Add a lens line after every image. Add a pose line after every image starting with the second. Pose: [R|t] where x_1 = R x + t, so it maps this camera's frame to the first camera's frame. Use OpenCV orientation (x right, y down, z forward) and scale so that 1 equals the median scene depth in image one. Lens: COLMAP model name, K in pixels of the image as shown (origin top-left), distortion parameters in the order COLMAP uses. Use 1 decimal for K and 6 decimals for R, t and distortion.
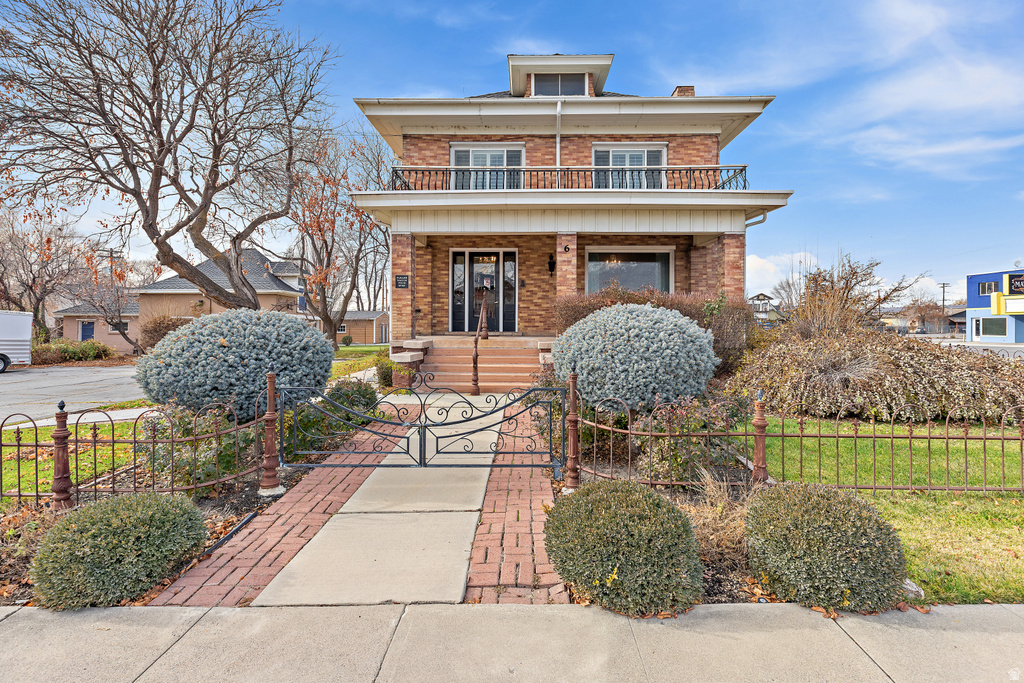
lens RADIAL K [[492.3, 0, 514.2], [0, 492.3, 319.5], [0, 0, 1]] dist [0.000369, -0.000004]
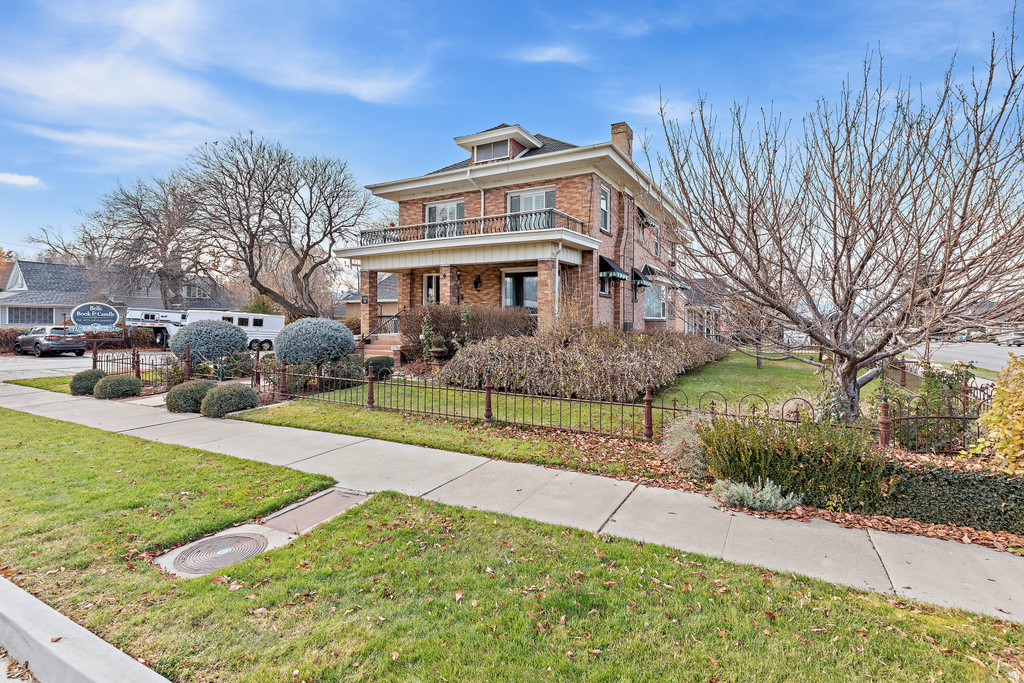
lens RADIAL K [[492.3, 0, 514.2], [0, 492.3, 319.5], [0, 0, 1]] dist [0.000369, -0.000004]
pose [[0.886759, -0.004404, -0.462210, 0.812526], [0.006284, 0.999977, 0.002527, -0.009783], [0.462189, -0.005146, 0.886767, -0.198592]]
